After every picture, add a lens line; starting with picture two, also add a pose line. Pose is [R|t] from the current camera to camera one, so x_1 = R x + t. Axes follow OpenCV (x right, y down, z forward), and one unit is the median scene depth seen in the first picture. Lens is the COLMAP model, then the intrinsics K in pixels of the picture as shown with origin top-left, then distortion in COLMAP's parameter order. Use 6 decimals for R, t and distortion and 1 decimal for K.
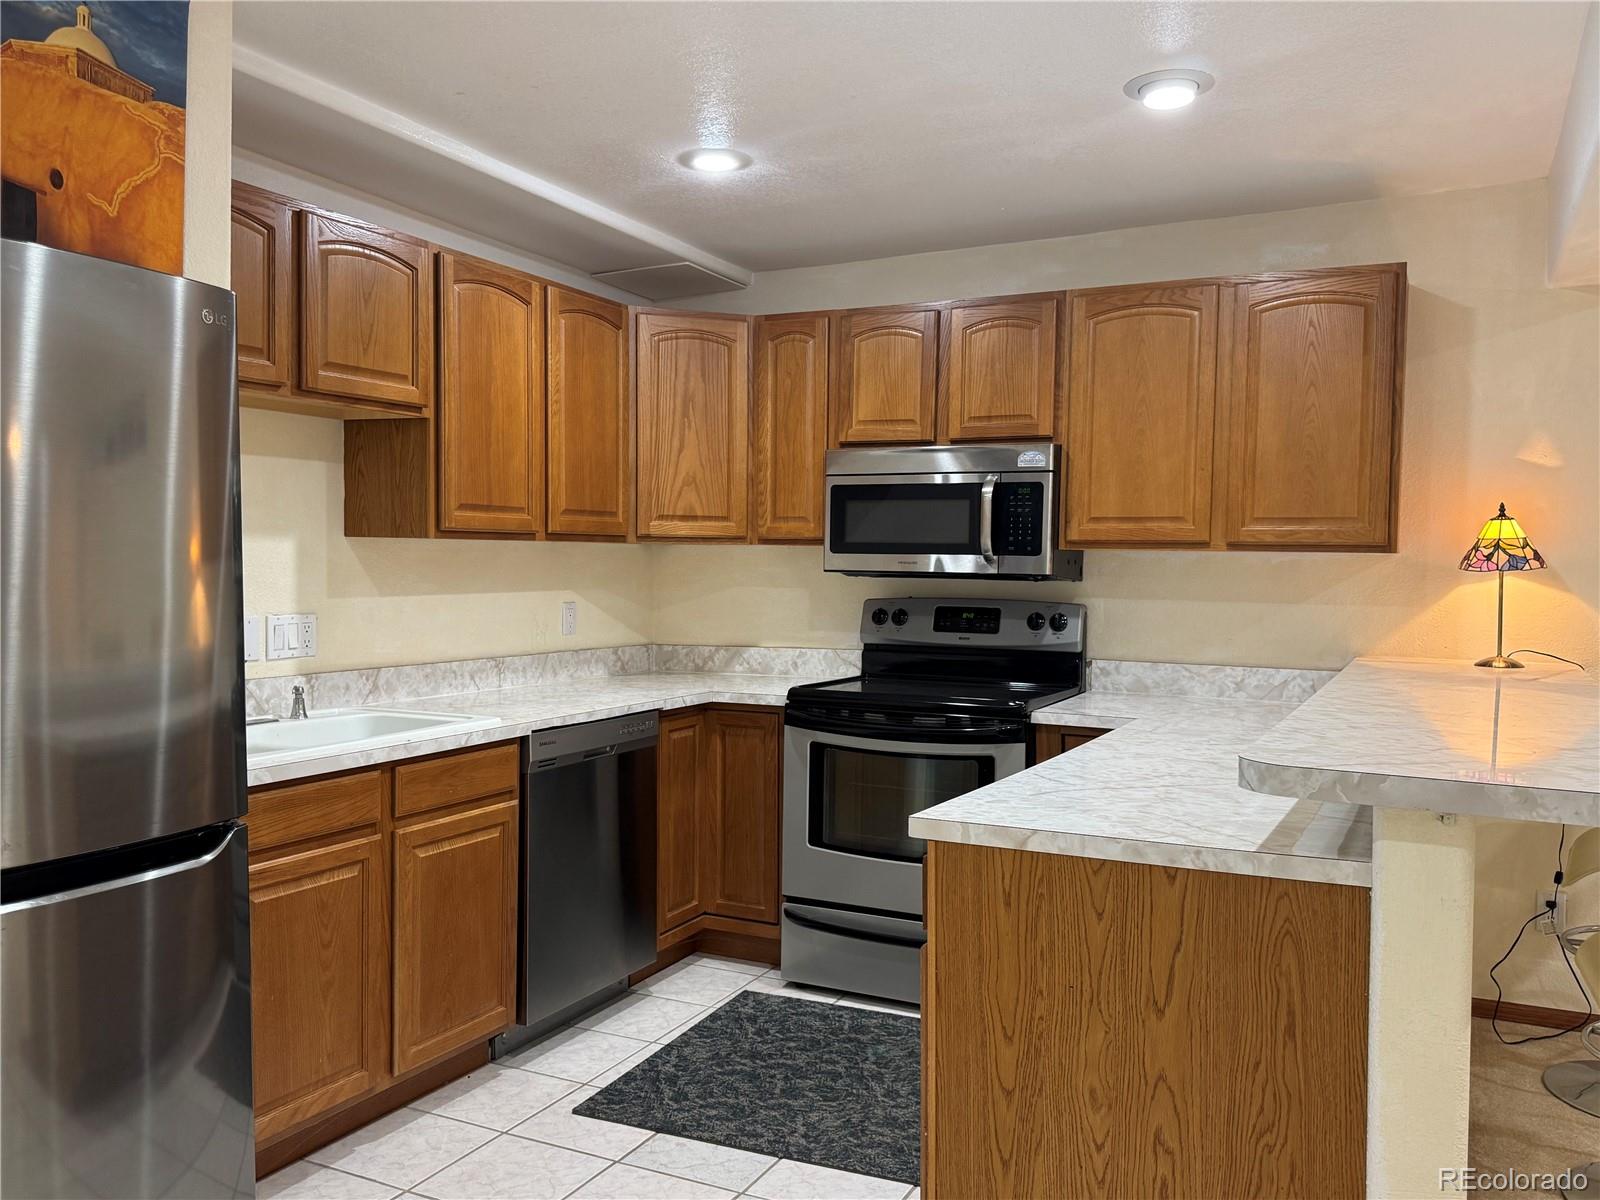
lens RADIAL K [[1284.9, 0, 800.0], [0, 1284.9, 600.0], [0, 0, 1]] dist [0.104734, -0.111493]
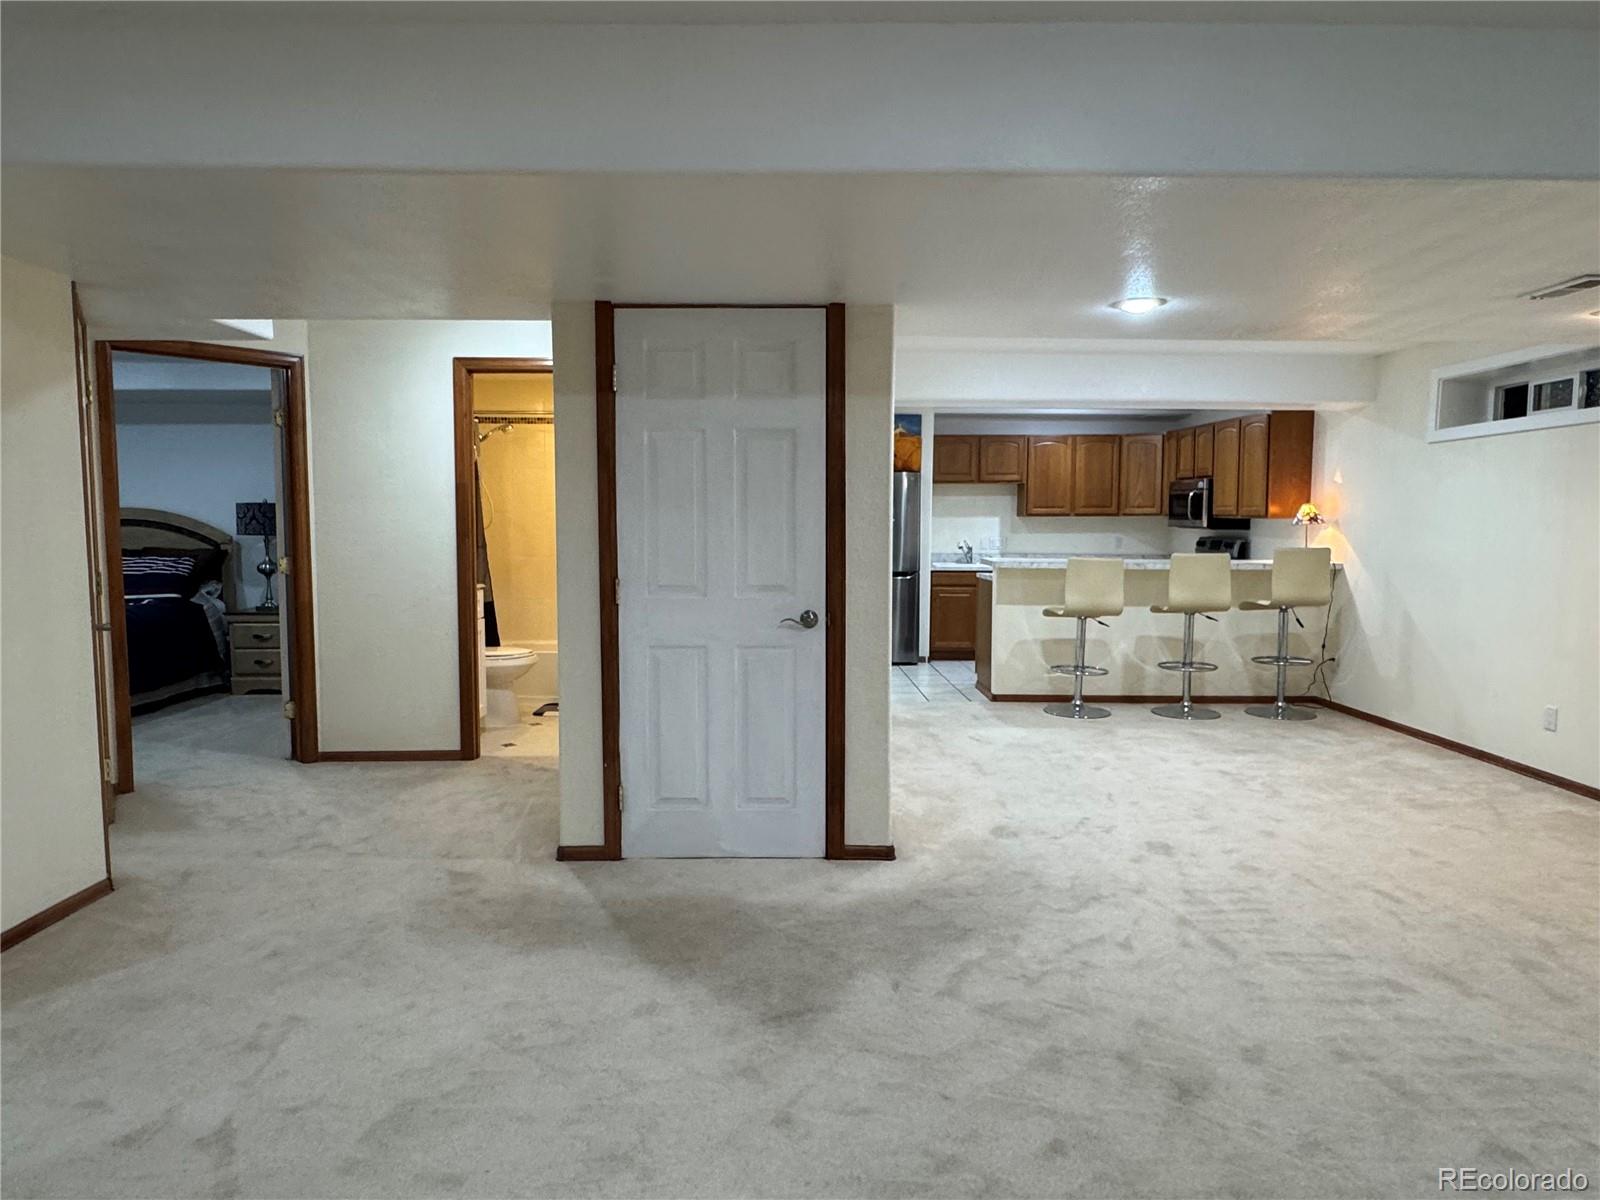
lens RADIAL K [[1006.9, 0, 804.8], [0, 1006.9, 601.3], [0, 0, 1]] dist [-0.000020, 0.000481]
pose [[0.462865, 0.063827, -0.884128, 1.696652], [-0.024928, 0.997947, 0.058994, 0.032937], [0.886078, -0.005267, 0.463506, -0.737084]]
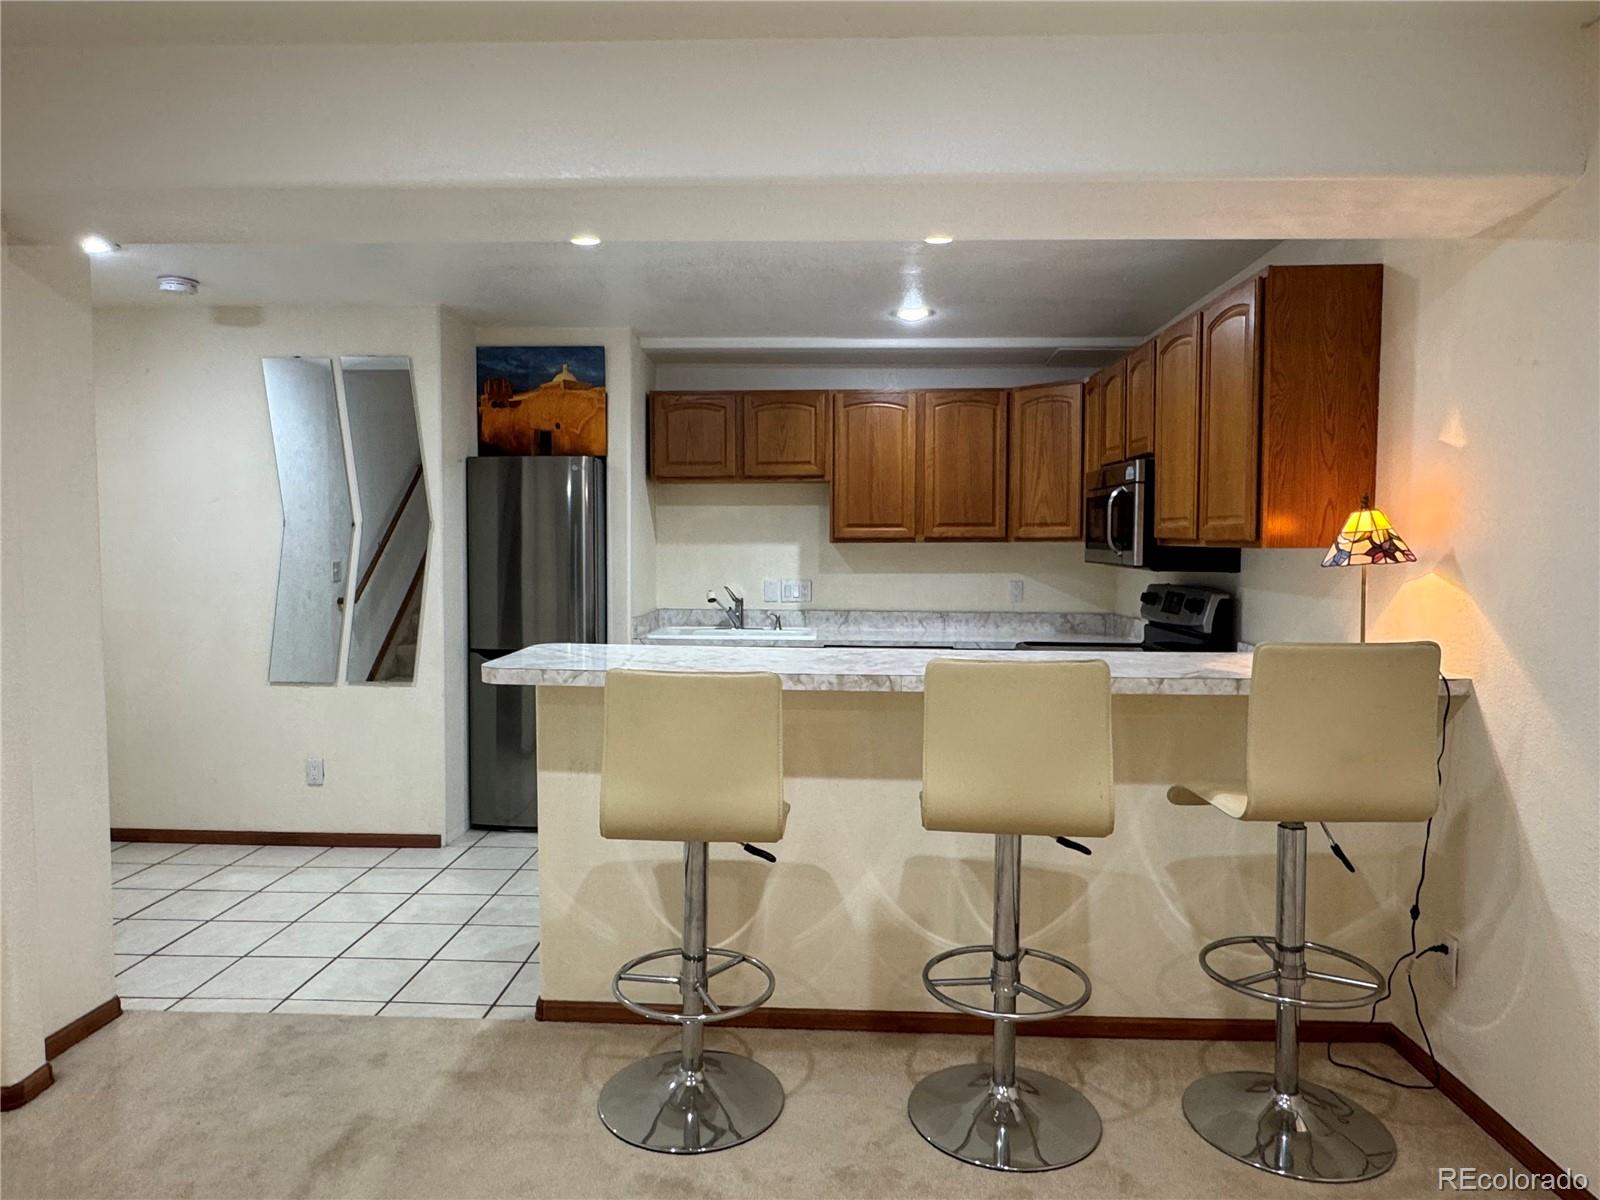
lens RADIAL K [[1011.9, 0, 797.6], [0, 1011.9, 606.0], [0, 0, 1]] dist [-0.005145, -0.001305]
pose [[0.402680, 0.046579, -0.914155, 0.948032], [-0.026658, 0.998878, 0.039154, -0.010493], [0.914952, 0.008603, 0.403470, 0.314240]]
